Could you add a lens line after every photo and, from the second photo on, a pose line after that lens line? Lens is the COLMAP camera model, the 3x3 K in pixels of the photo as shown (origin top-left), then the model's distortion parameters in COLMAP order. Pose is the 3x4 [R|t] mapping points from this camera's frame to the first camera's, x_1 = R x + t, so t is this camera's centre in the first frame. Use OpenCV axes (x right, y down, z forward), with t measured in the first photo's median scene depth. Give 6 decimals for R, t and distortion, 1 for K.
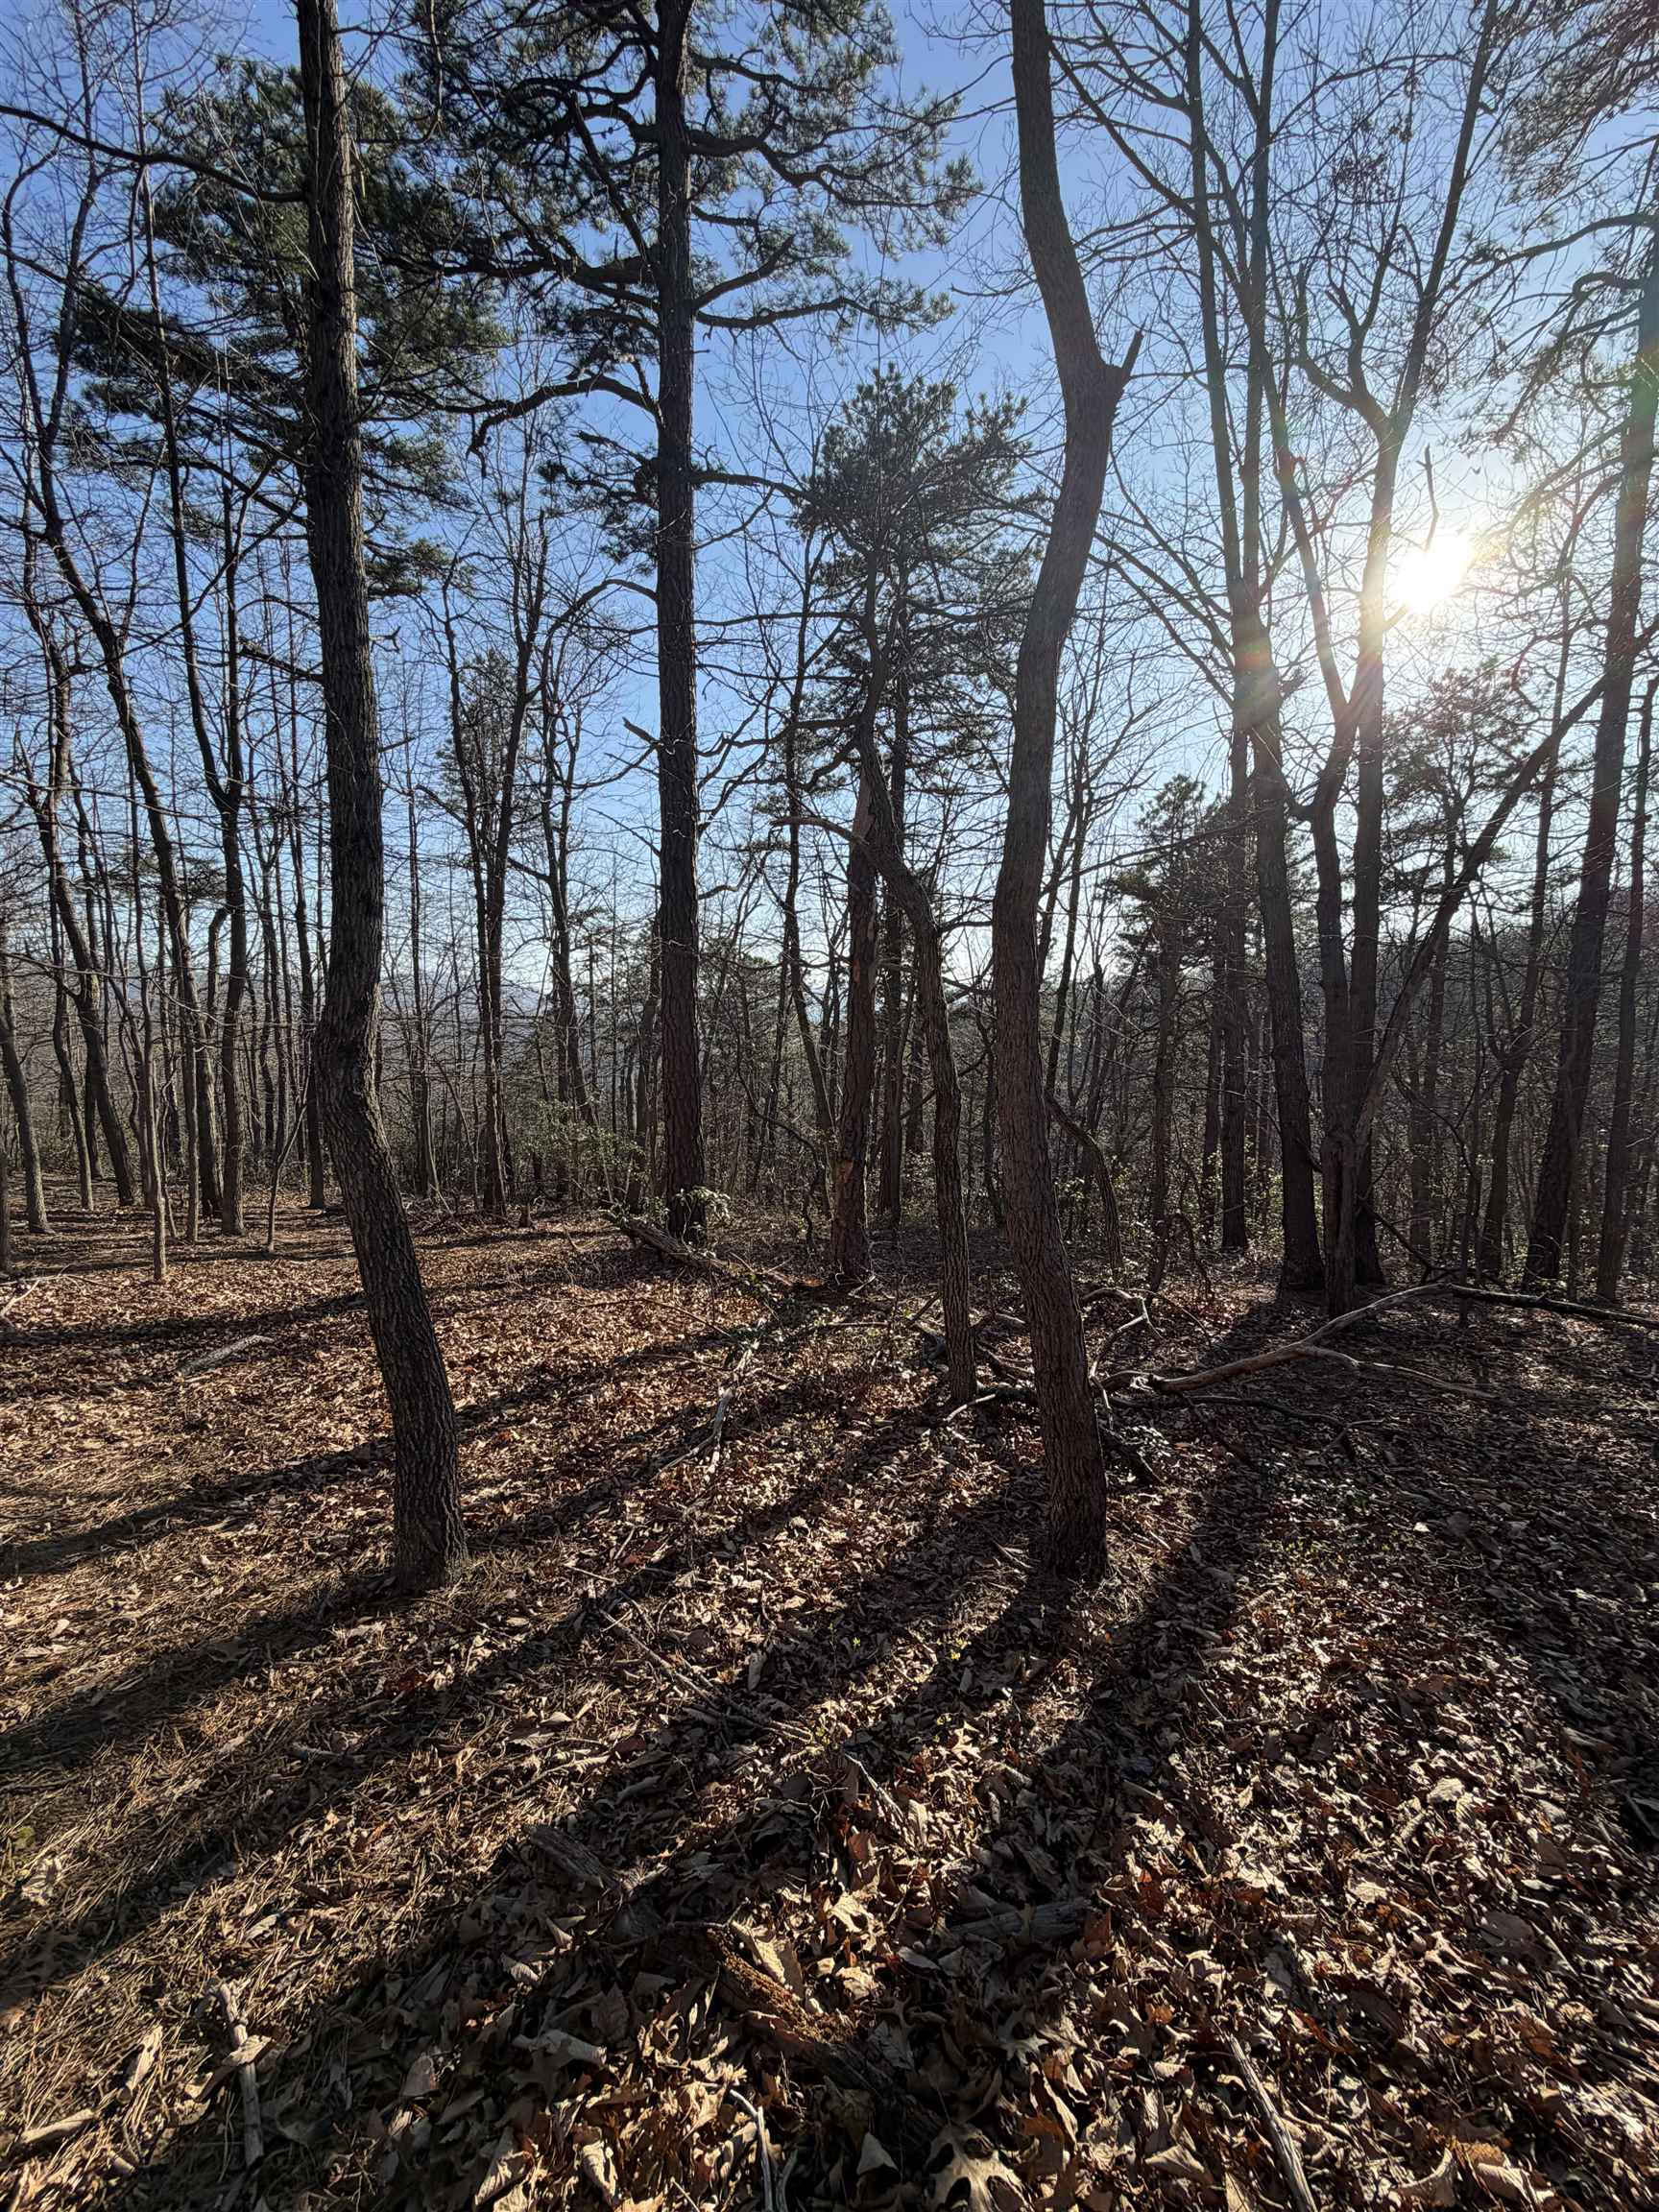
lens RADIAL K [[878.9, 0, 825.2], [0, 878.9, 1108.7], [0, 0, 1]] dist [0.000583, -0.000607]
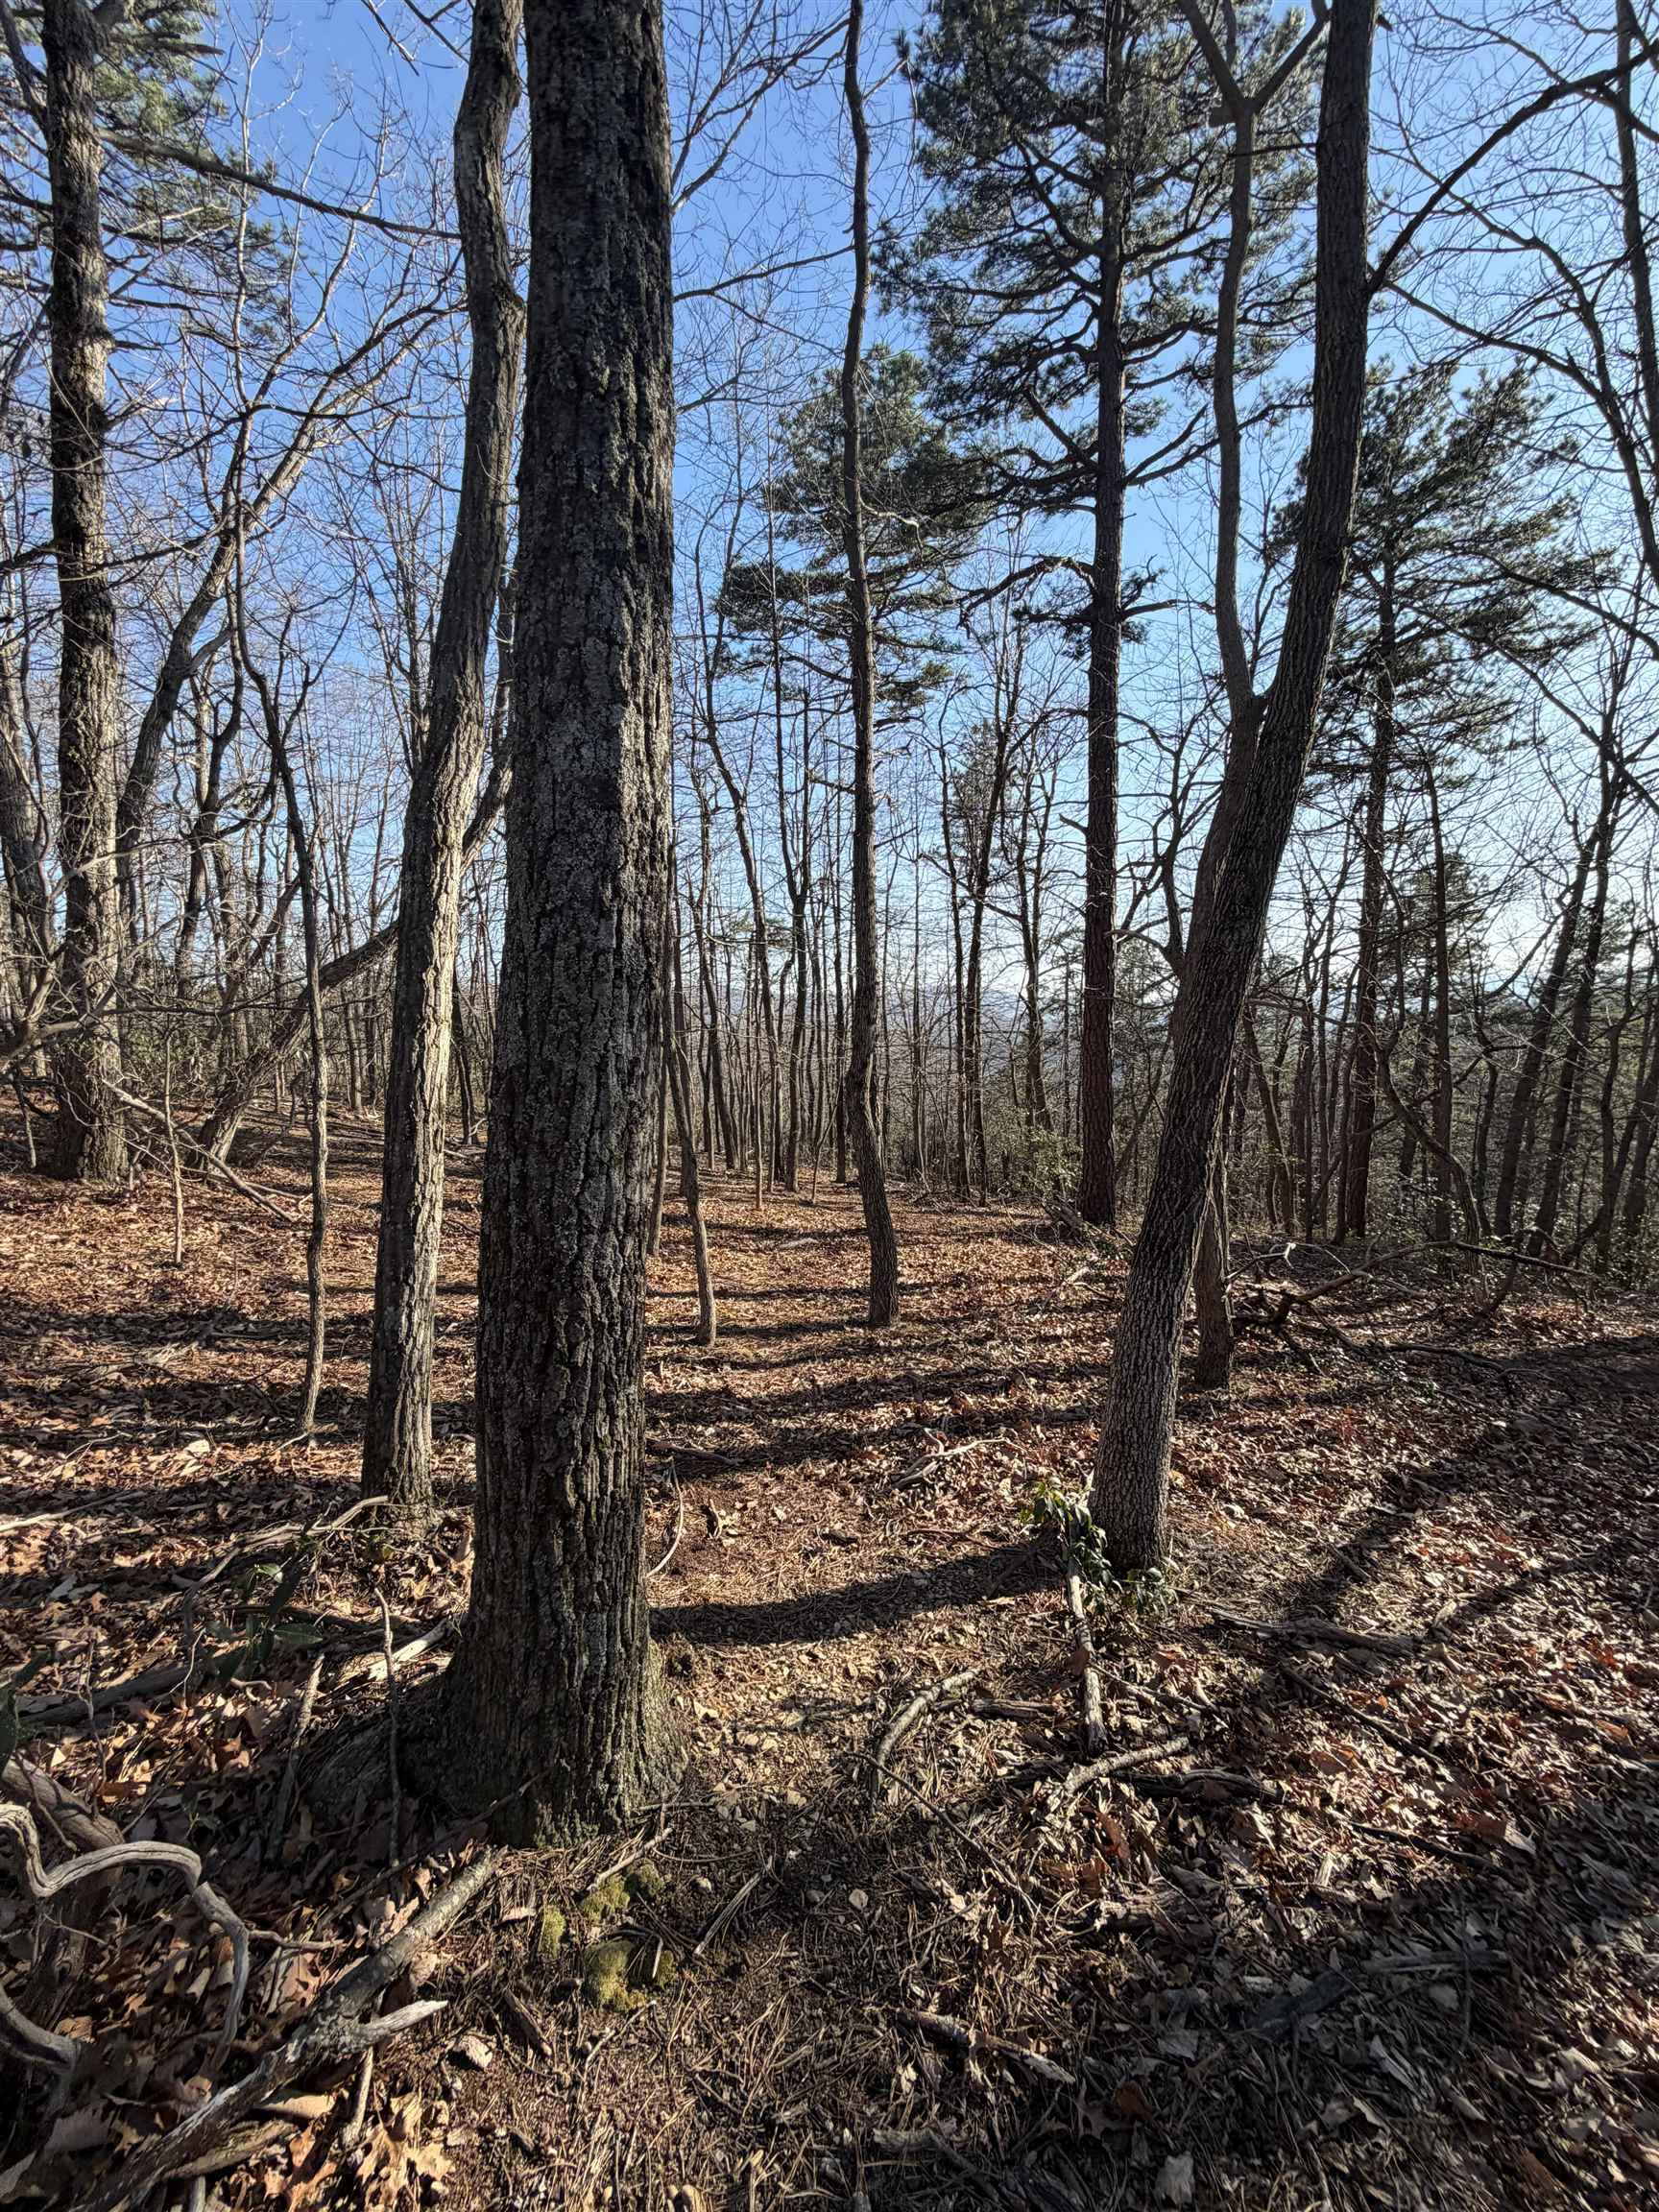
lens RADIAL K [[877.0, 0, 829.5], [0, 877.0, 1106.0], [0, 0, 1]] dist [-0.001177, 0.000615]
pose [[0.857894, 0.030107, -0.512944, 0.118015], [-0.034982, 0.999388, 0.000152, -0.001852], [0.512635, 0.017813, 0.858422, -0.210304]]
